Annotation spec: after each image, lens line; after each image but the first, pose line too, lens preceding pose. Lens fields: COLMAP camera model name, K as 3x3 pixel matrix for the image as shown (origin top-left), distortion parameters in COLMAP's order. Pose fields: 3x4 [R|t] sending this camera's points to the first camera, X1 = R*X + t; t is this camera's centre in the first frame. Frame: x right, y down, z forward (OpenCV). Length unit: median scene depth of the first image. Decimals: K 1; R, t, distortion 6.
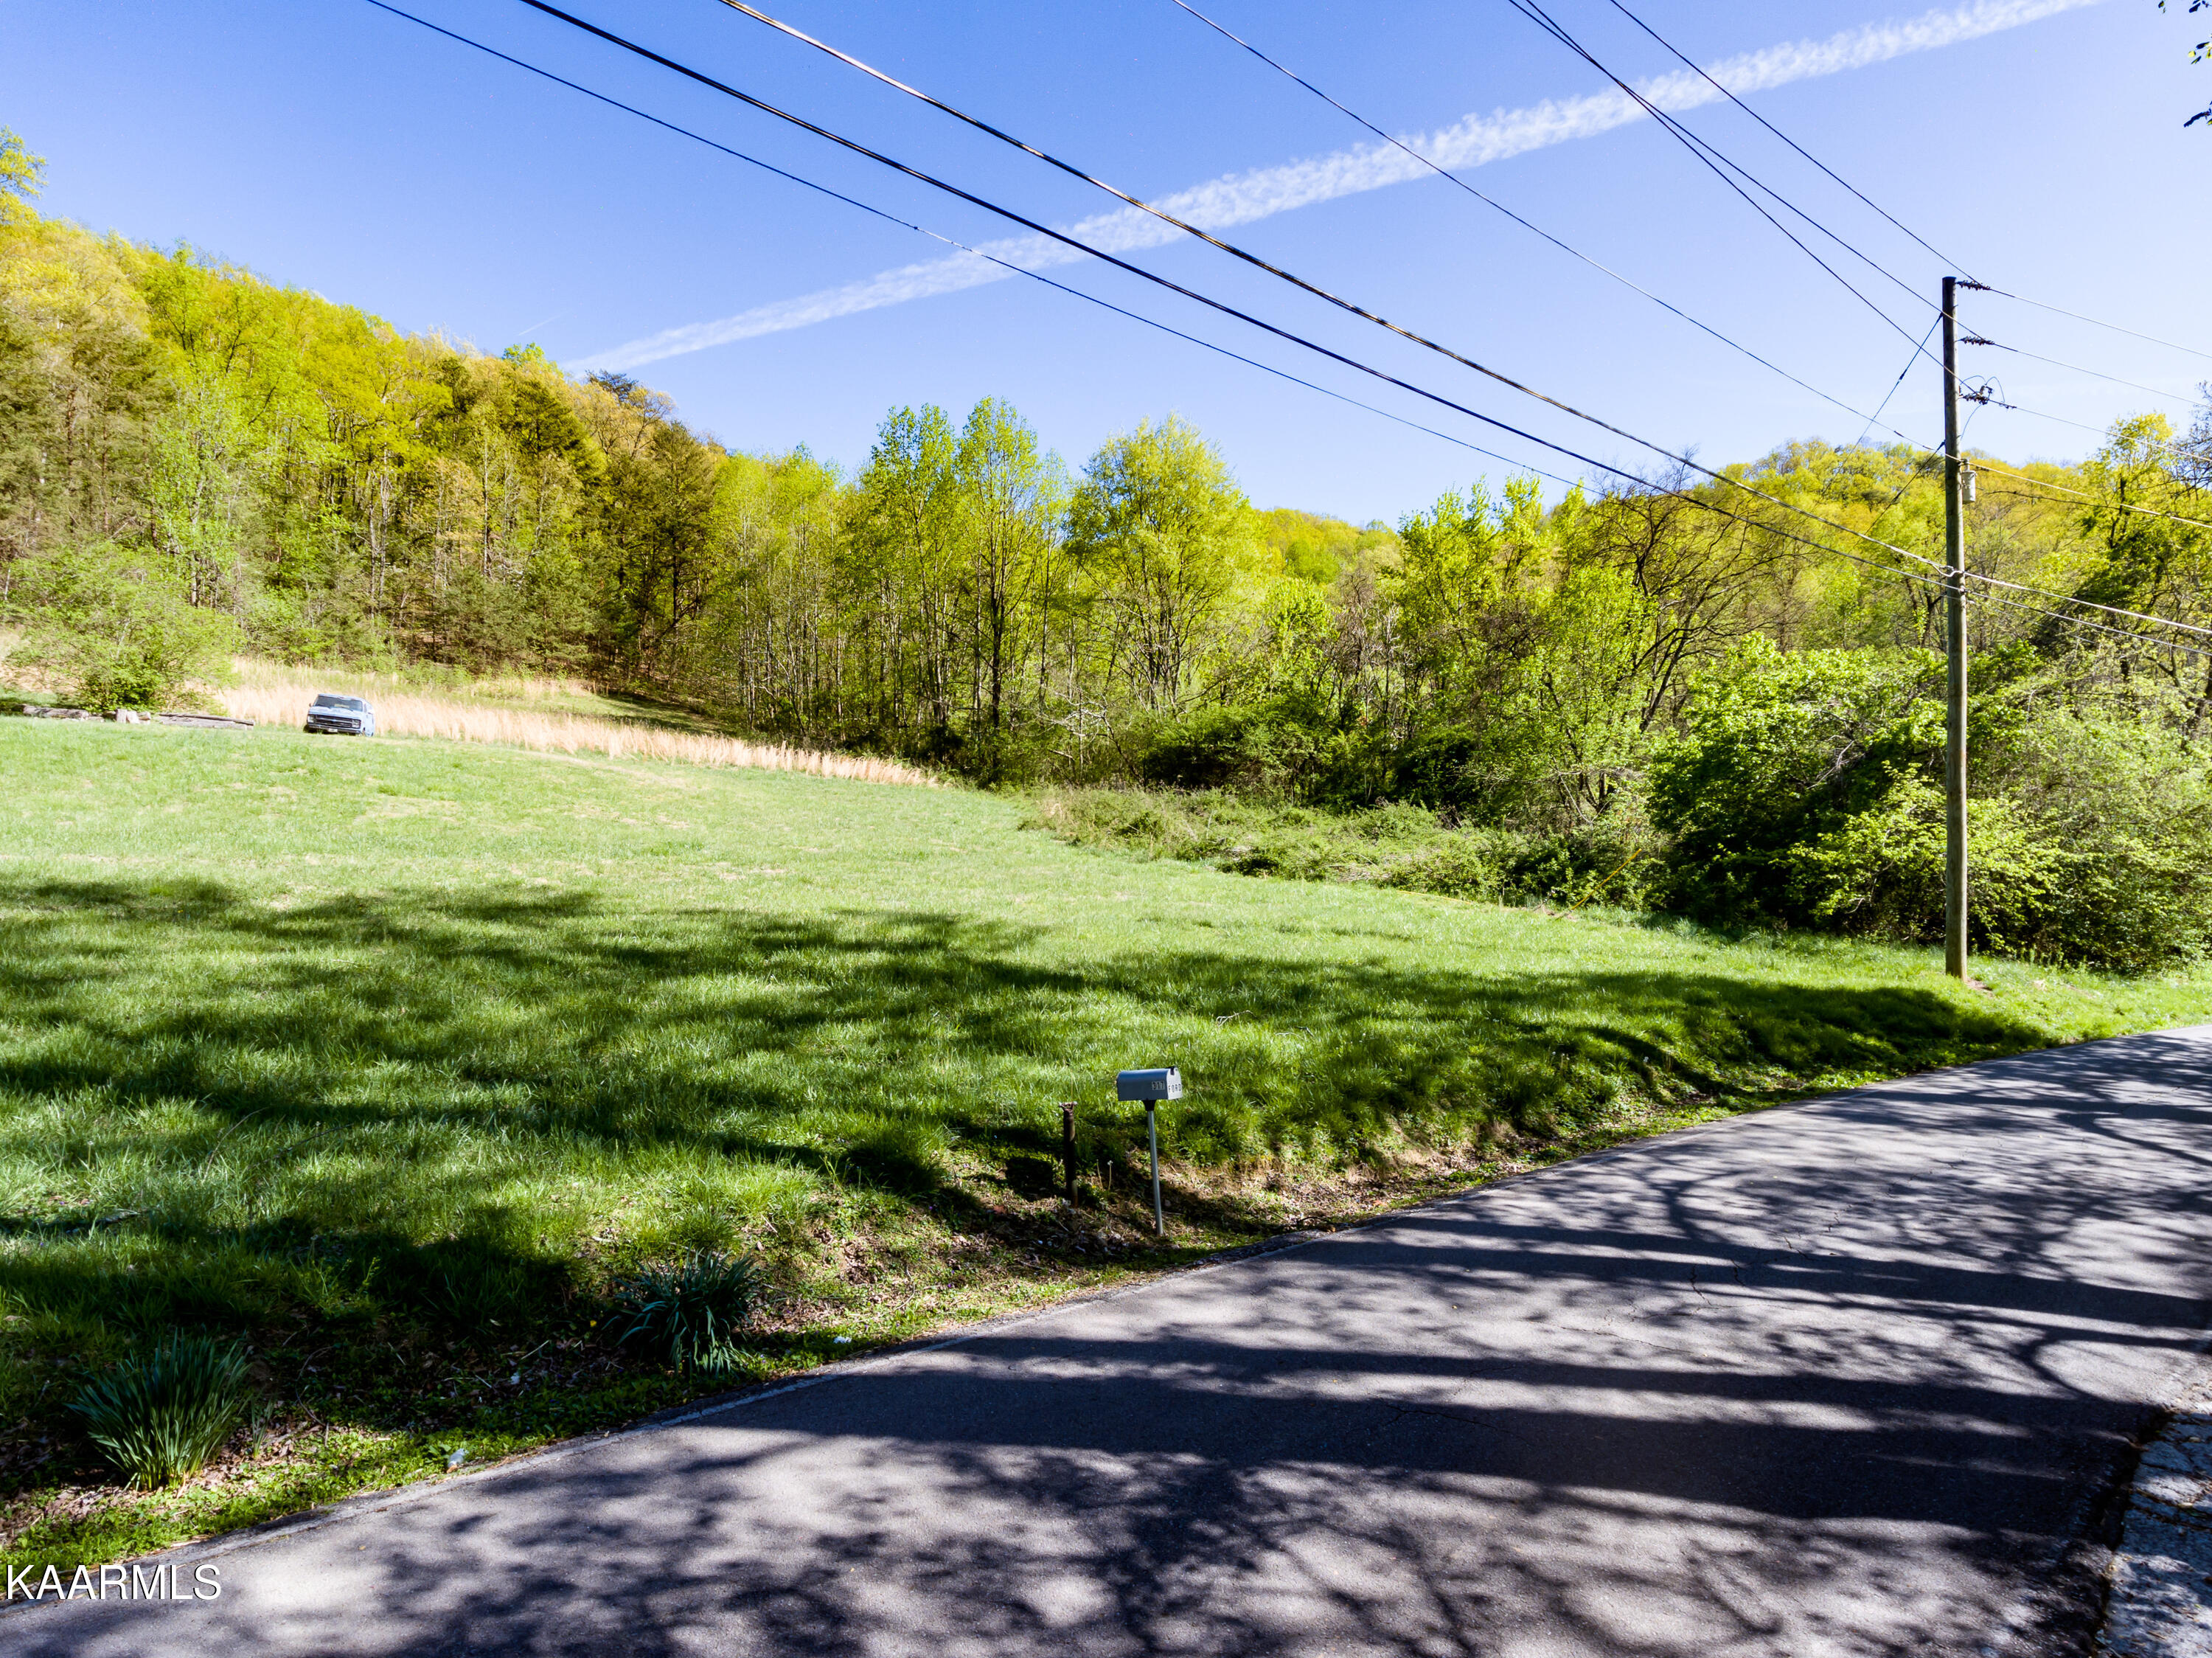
lens RADIAL K [[1299.7, 0, 1095.5], [0, 1299.7, 826.9], [0, 0, 1]] dist [-0.002097, 0.000025]
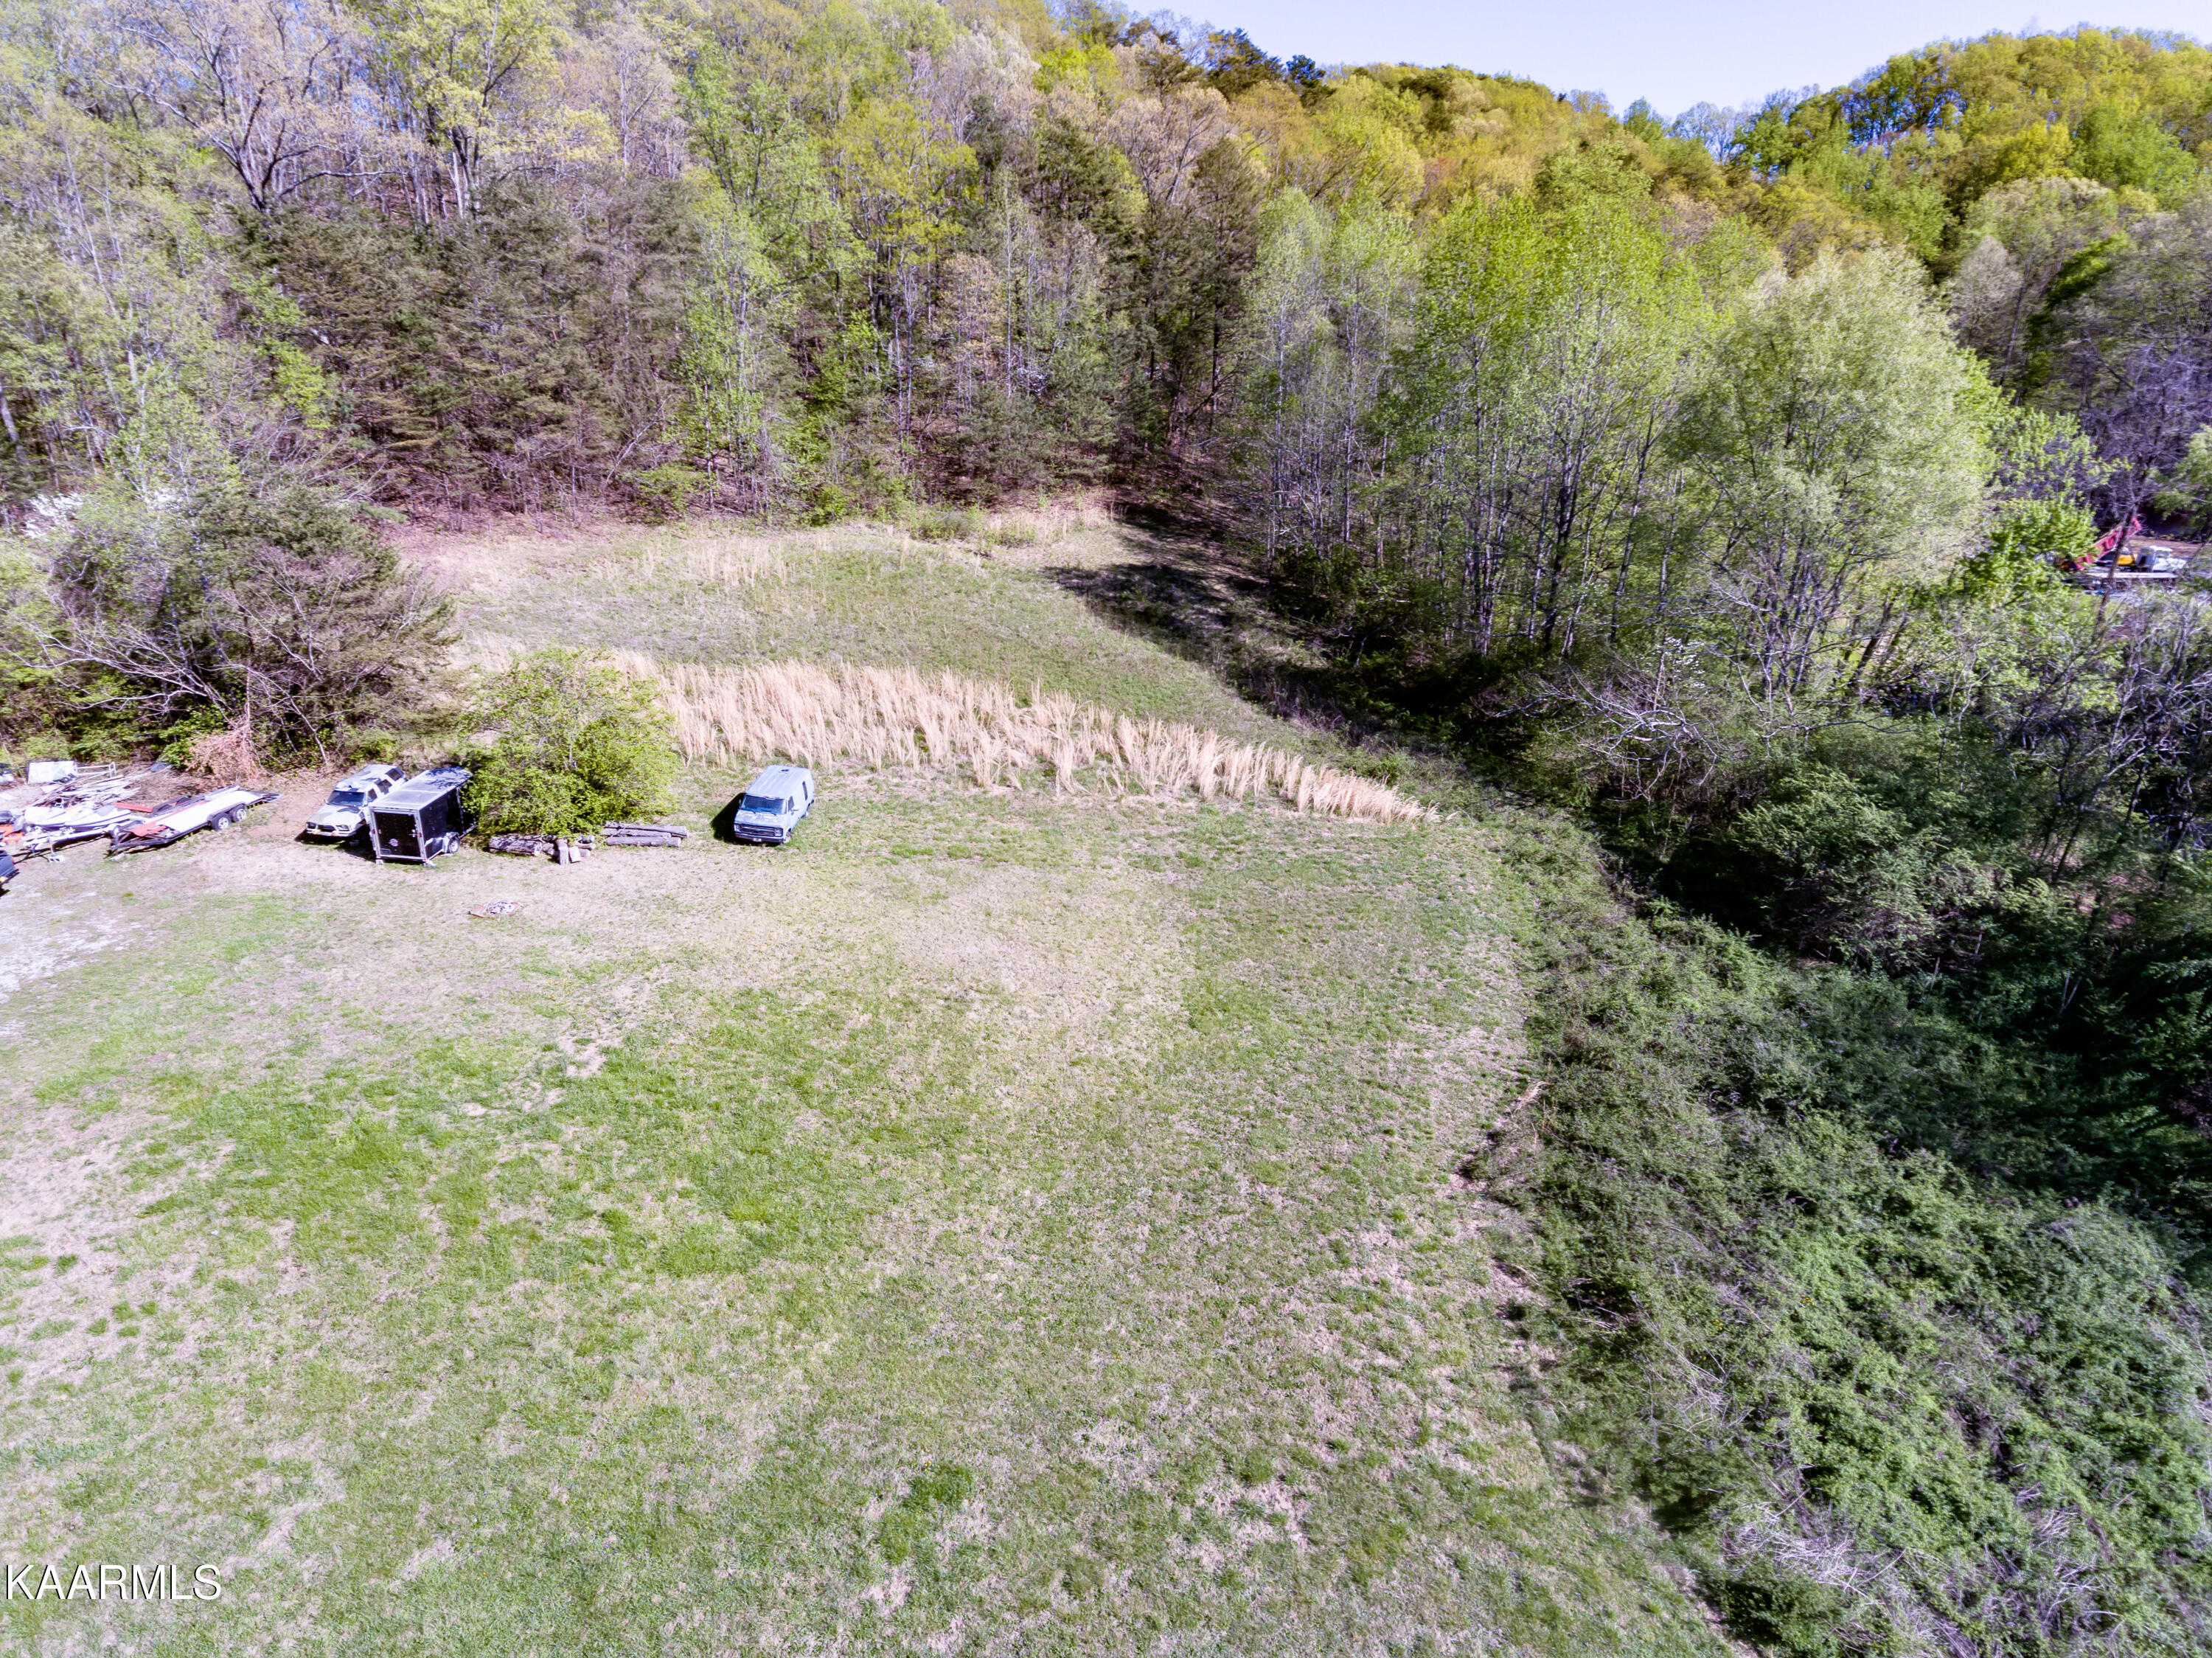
lens RADIAL K [[1299.7, 0, 1098.1], [0, 1299.7, 819.3], [0, 0, 1]] dist [-0.002097, 0.000025]
pose [[0.903471, 0.142877, -0.404136, 0.011655], [-0.010214, 0.949722, 0.312929, -0.231491], [0.428527, -0.278595, 0.859505, 0.175584]]
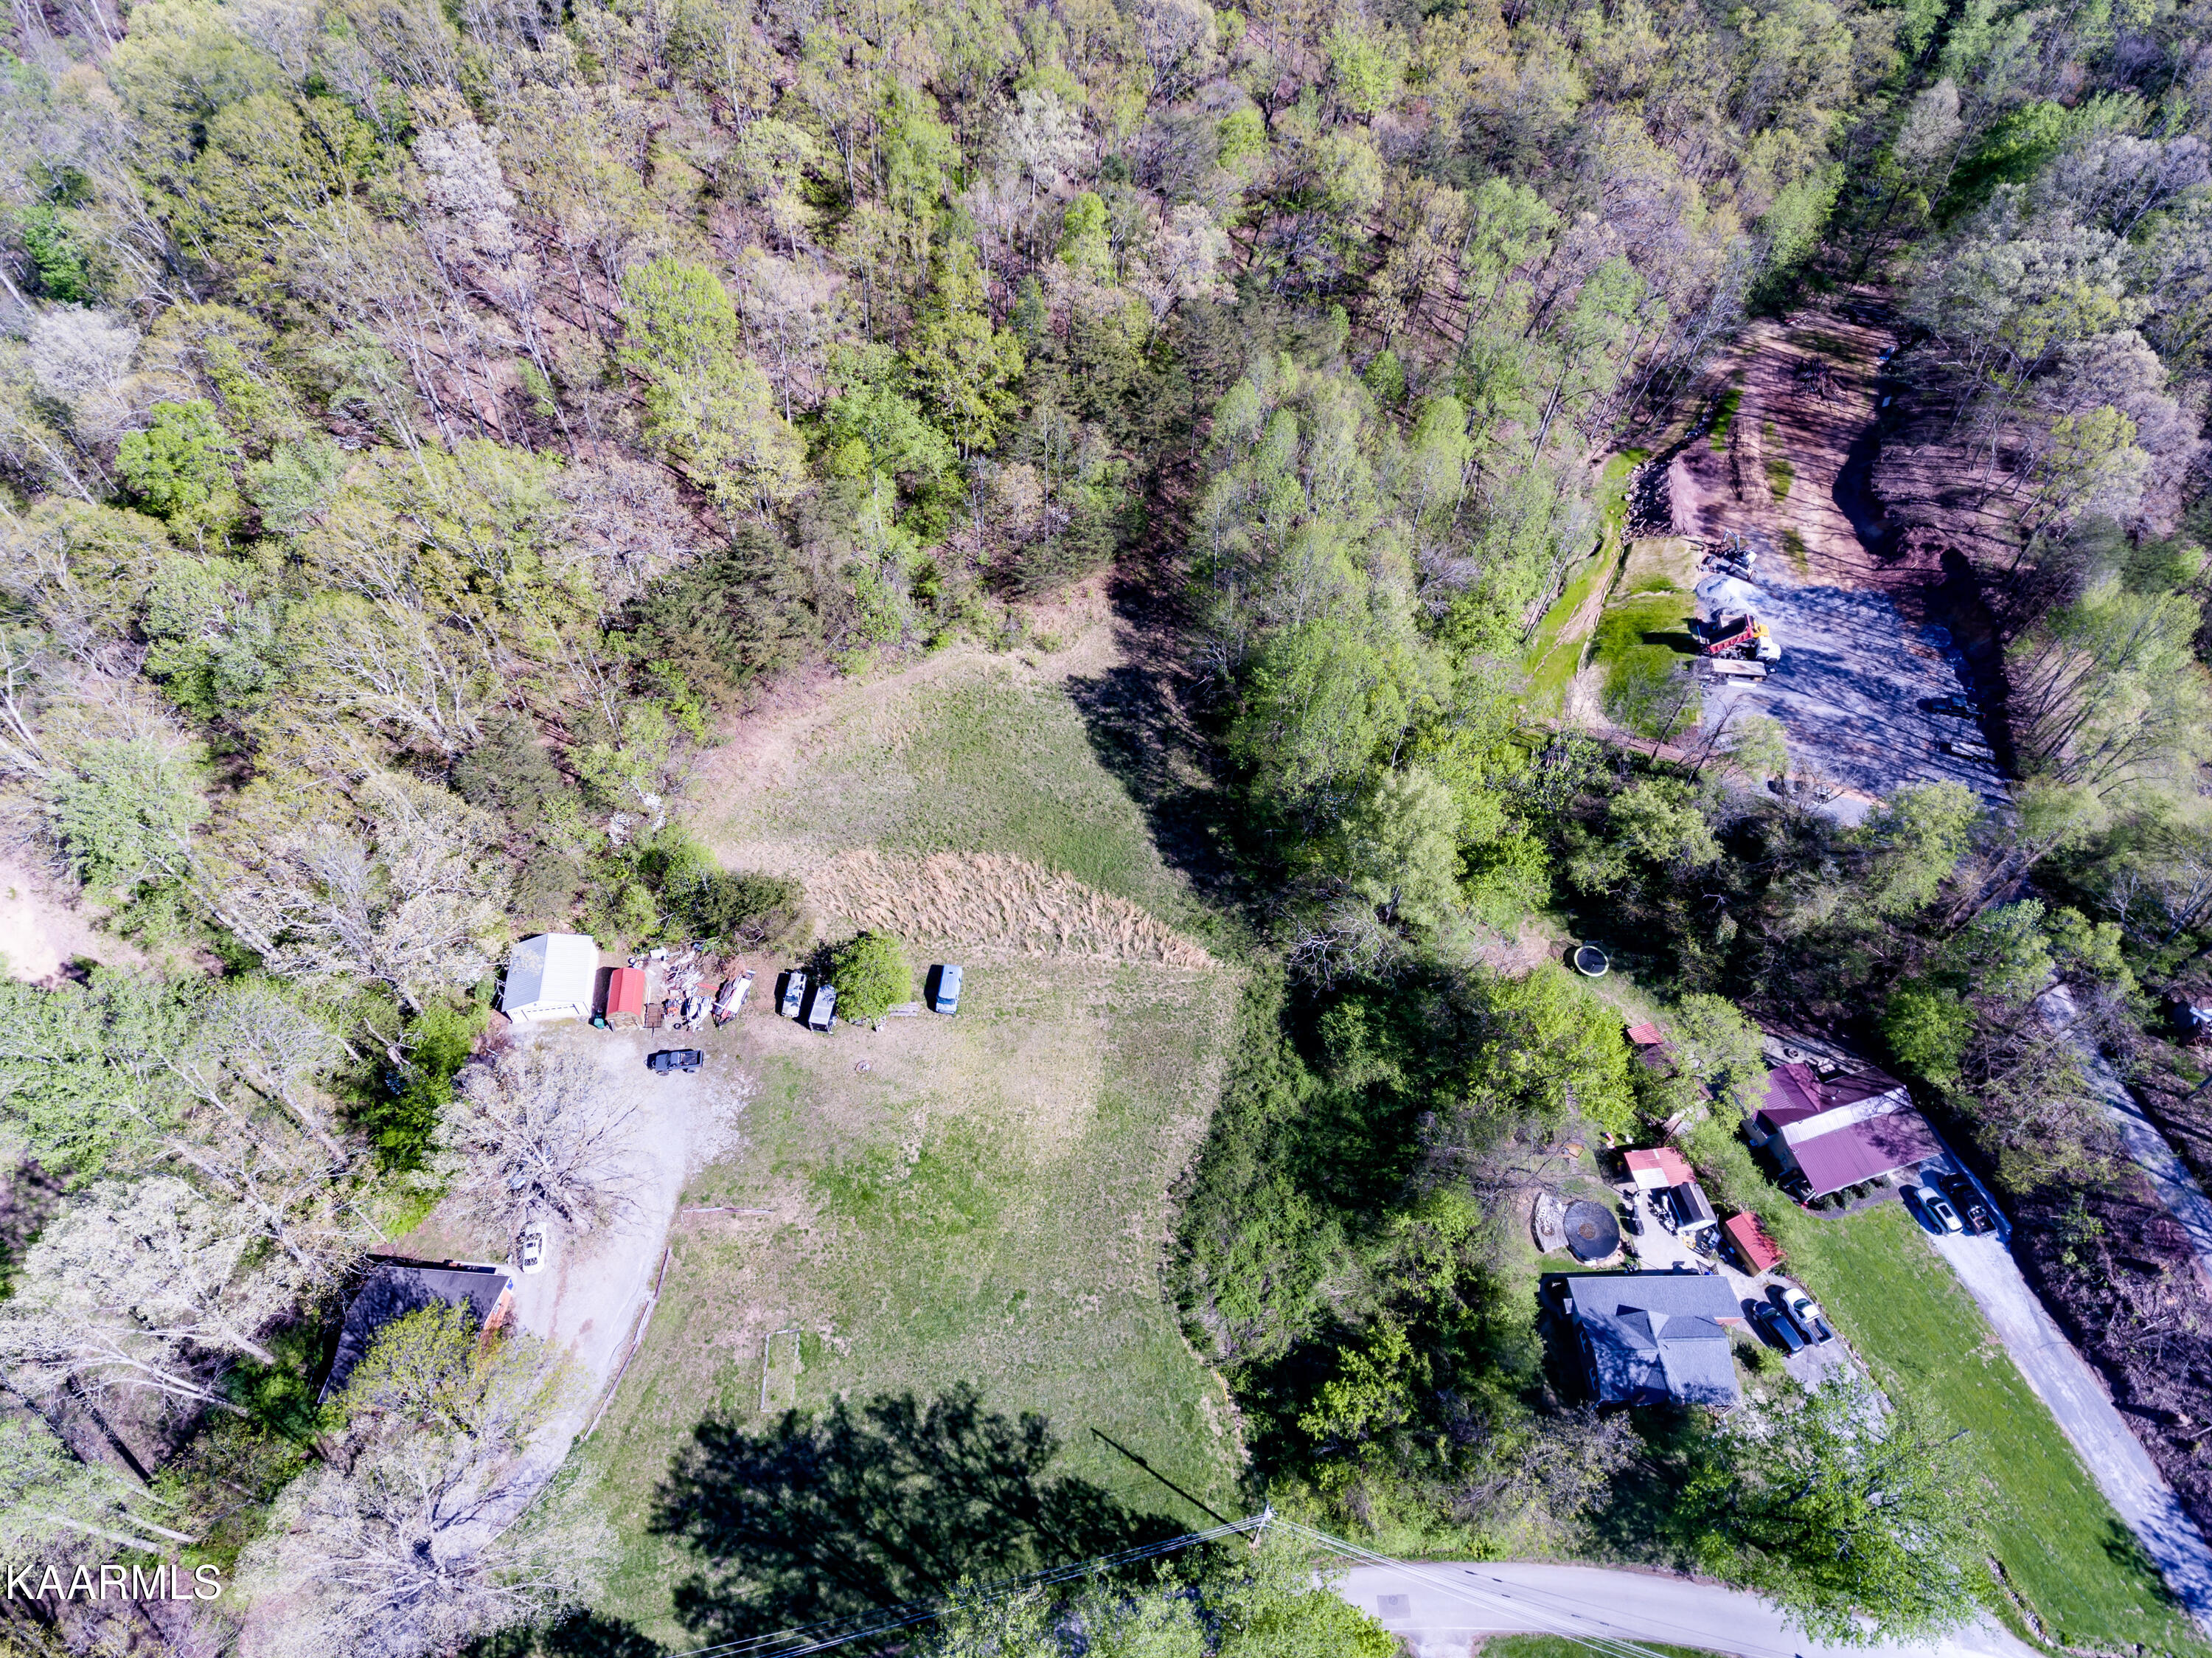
lens RADIAL K [[1299.7, 0, 1100.4], [0, 1299.7, 827.8], [0, 0, 1]] dist [-0.002097, 0.000025]
pose [[0.879823, 0.369621, -0.298816, 0.176498], [-0.008825, 0.641284, 0.767253, -1.330585], [0.475219, -0.672410, 0.567479, -0.024850]]
